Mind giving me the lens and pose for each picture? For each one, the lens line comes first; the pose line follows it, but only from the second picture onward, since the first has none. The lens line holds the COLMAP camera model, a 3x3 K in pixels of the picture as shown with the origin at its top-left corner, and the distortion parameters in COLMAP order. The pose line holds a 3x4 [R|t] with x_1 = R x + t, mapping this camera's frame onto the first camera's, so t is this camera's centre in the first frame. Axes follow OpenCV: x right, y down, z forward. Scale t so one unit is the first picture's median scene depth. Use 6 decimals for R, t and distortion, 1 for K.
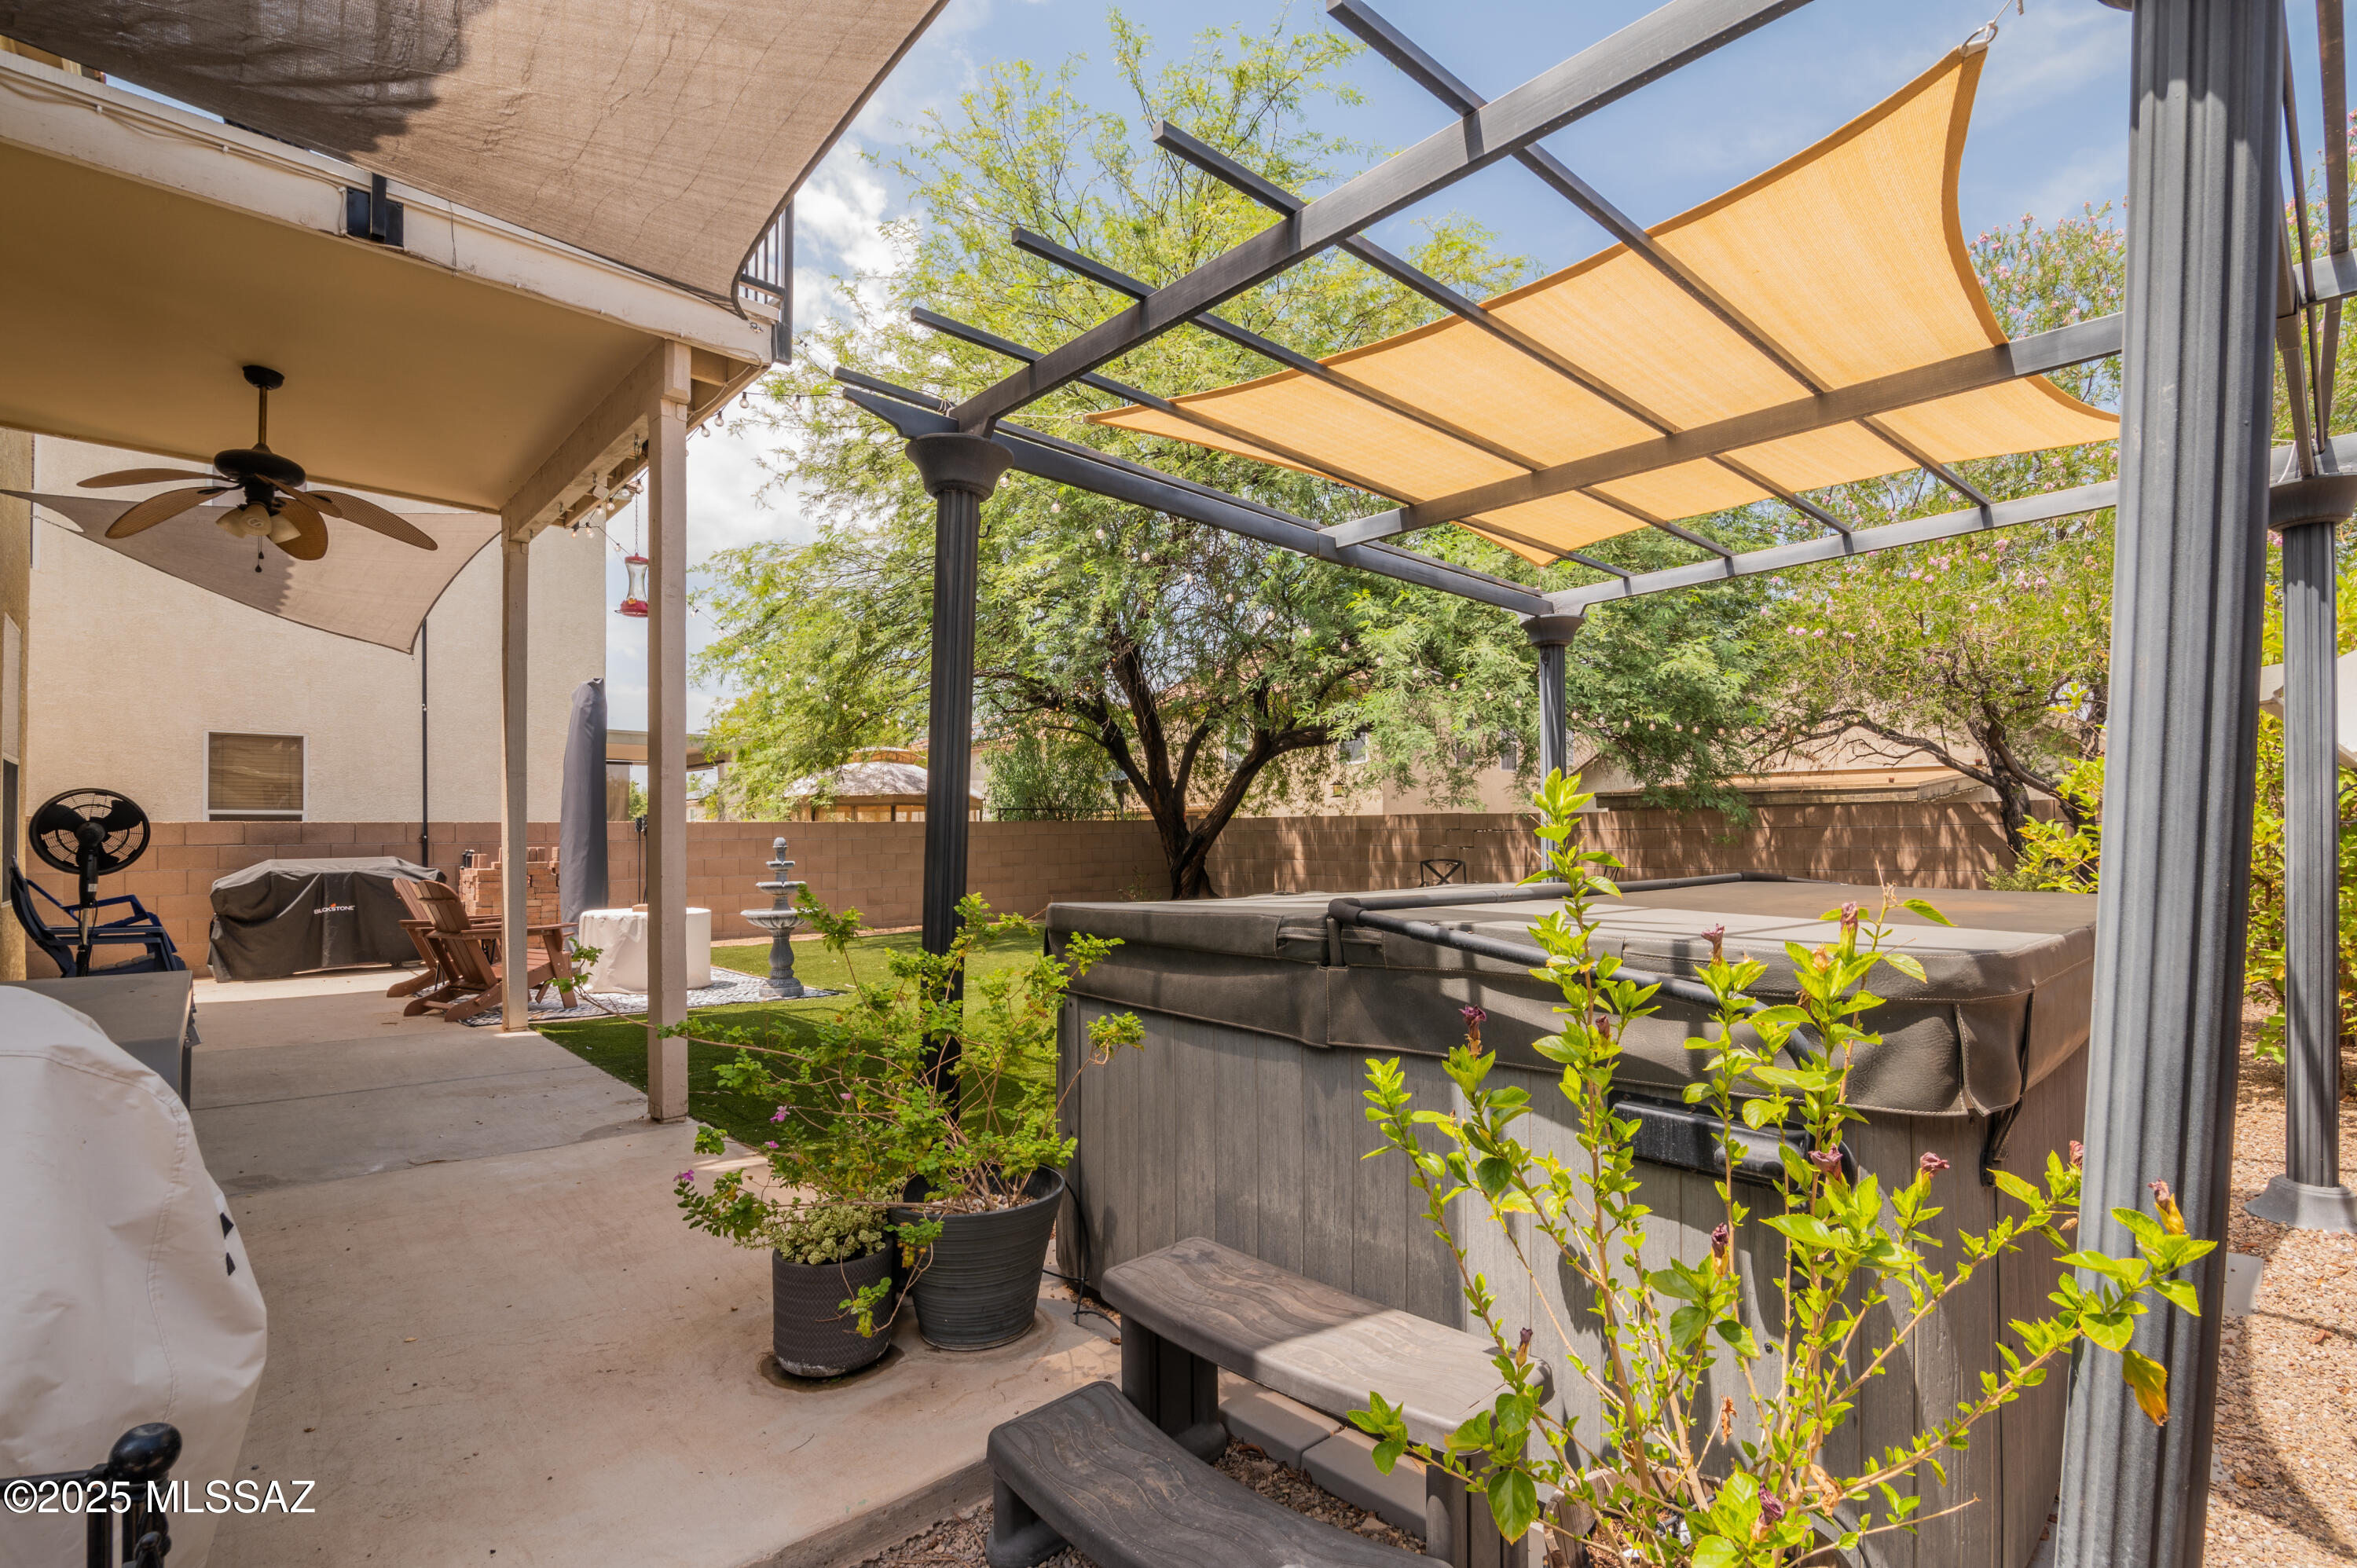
lens RADIAL K [[1095.8, 0, 1180.3], [0, 1095.8, 841.7], [0, 0, 1]] dist [-0.025942, 0.000142]
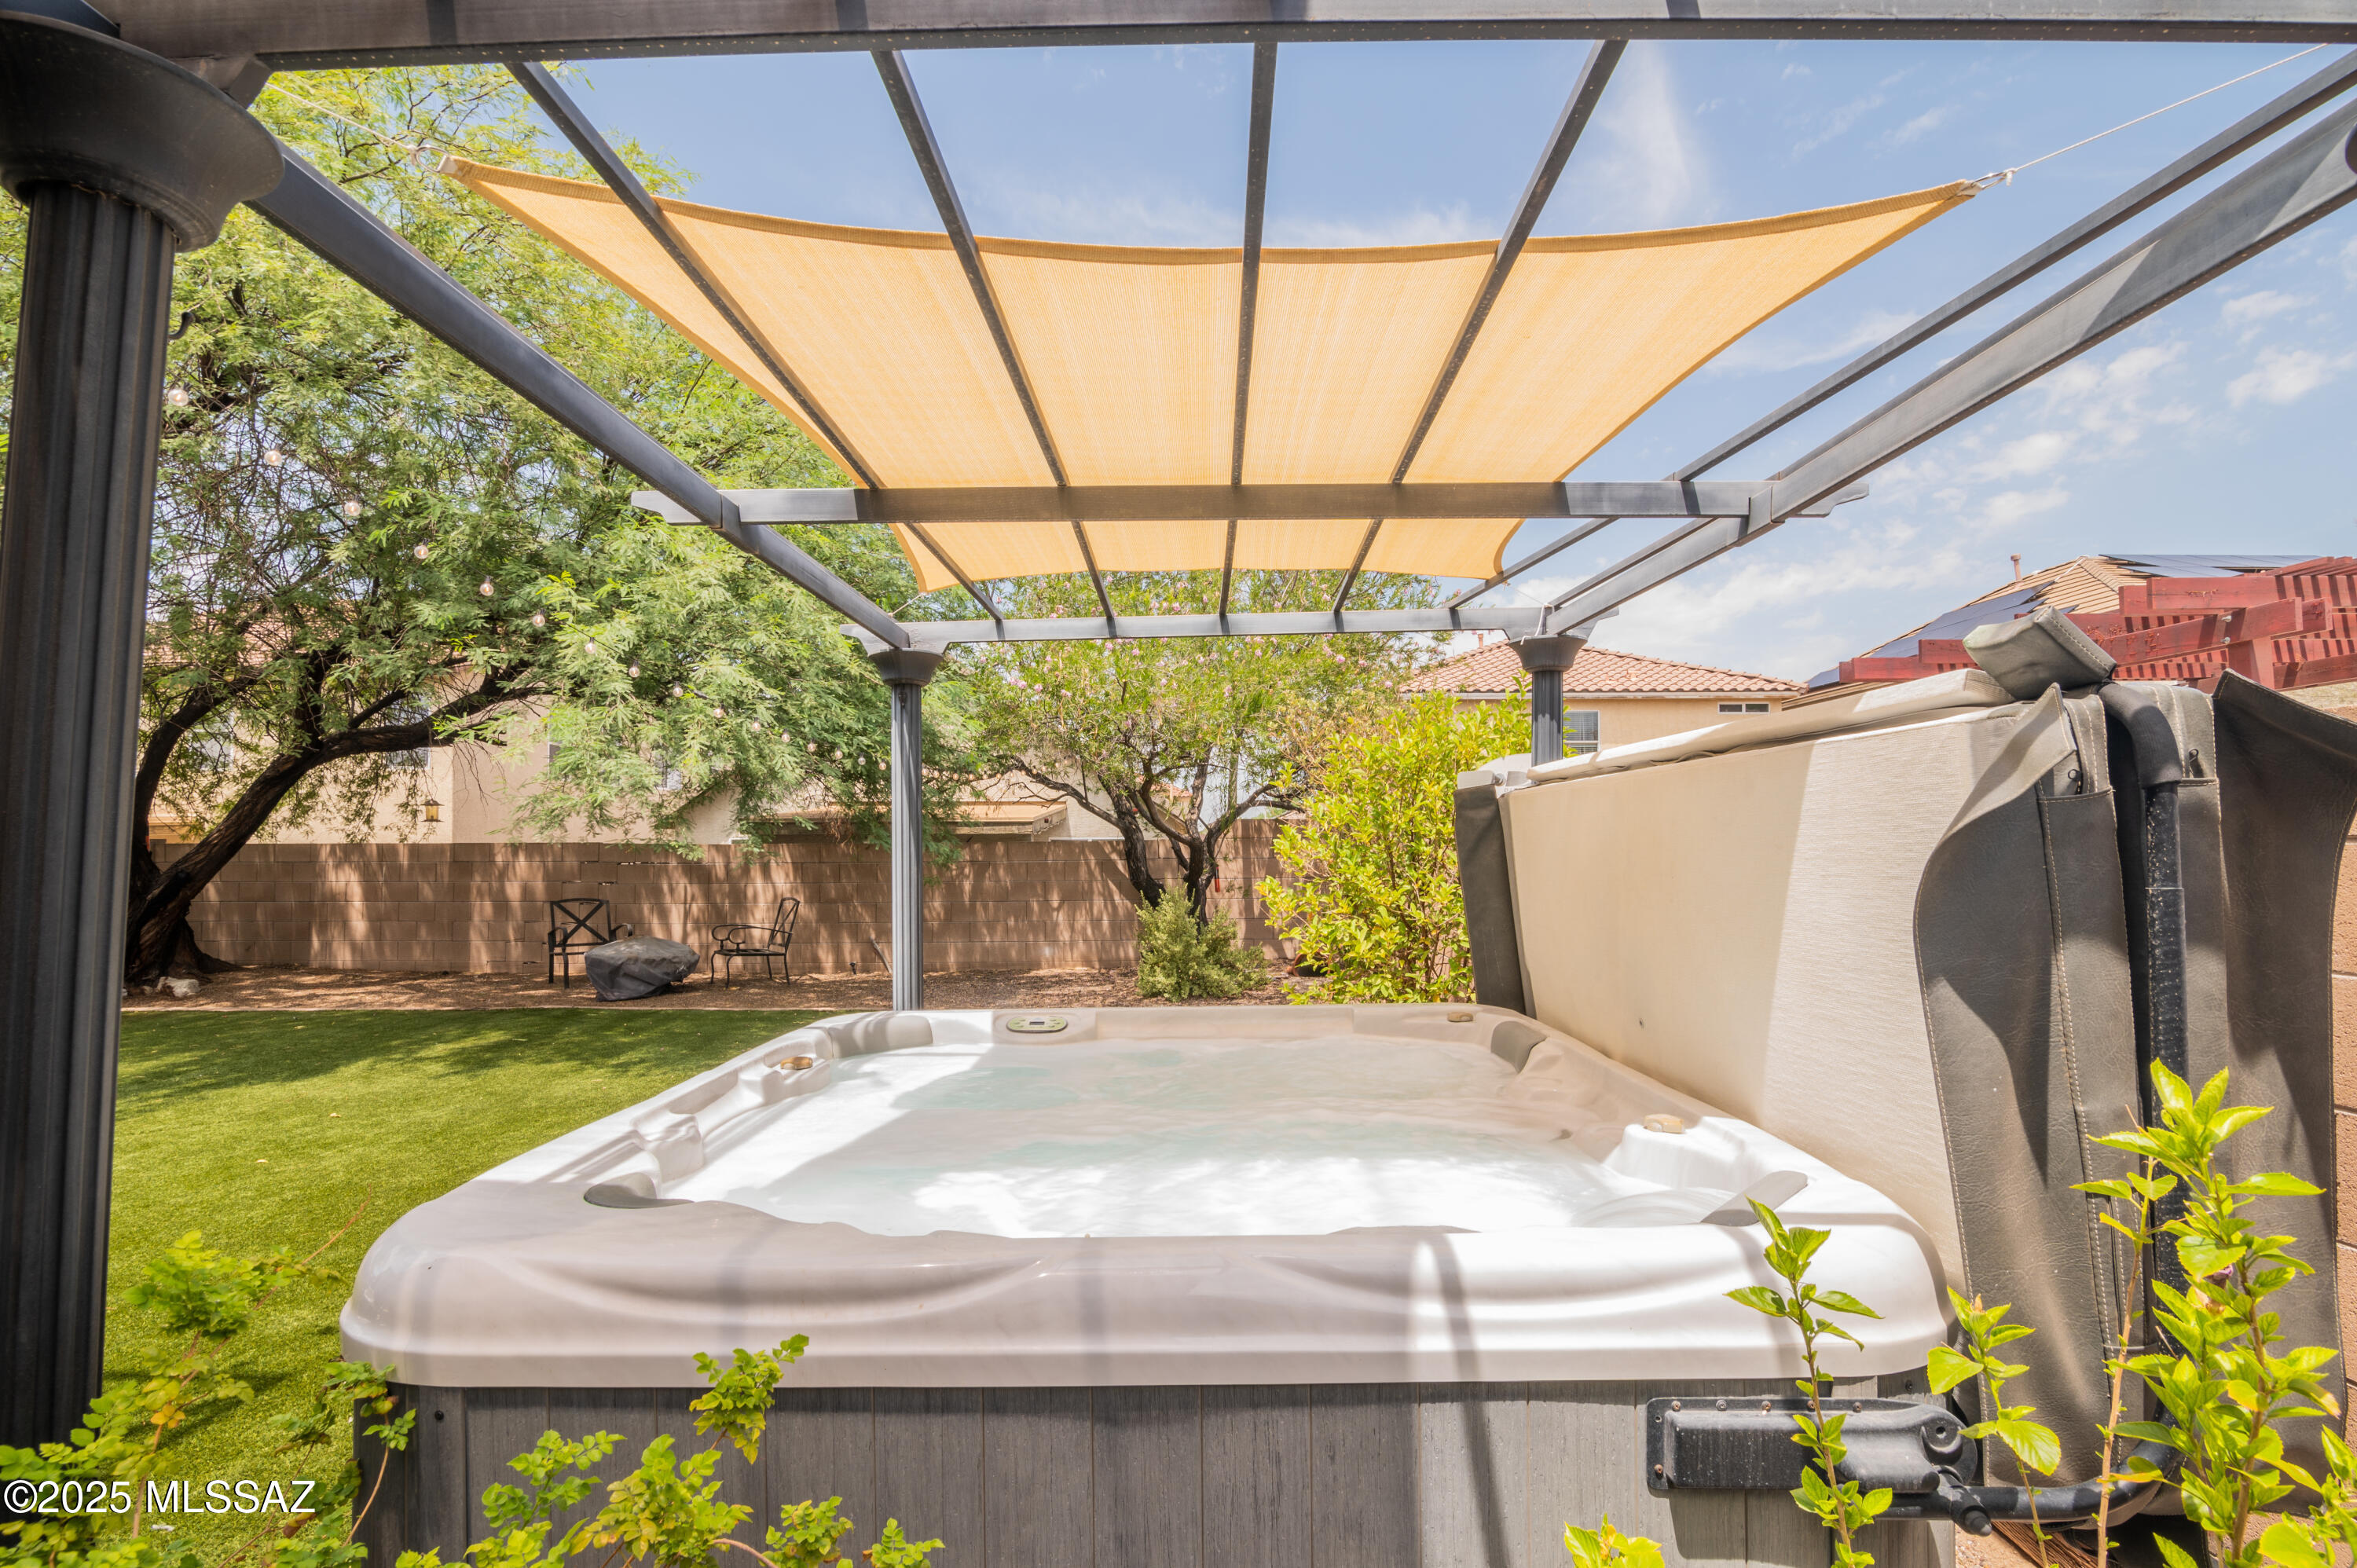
lens RADIAL K [[1095.8, 0, 1180.3], [0, 1095.8, 841.7], [0, 0, 1]] dist [-0.025942, 0.000142]
pose [[0.681420, 0.003994, 0.731882, -0.080652], [0.003297, 0.999958, -0.008527, -0.032080], [-0.731886, 0.008224, 0.681378, 0.169906]]
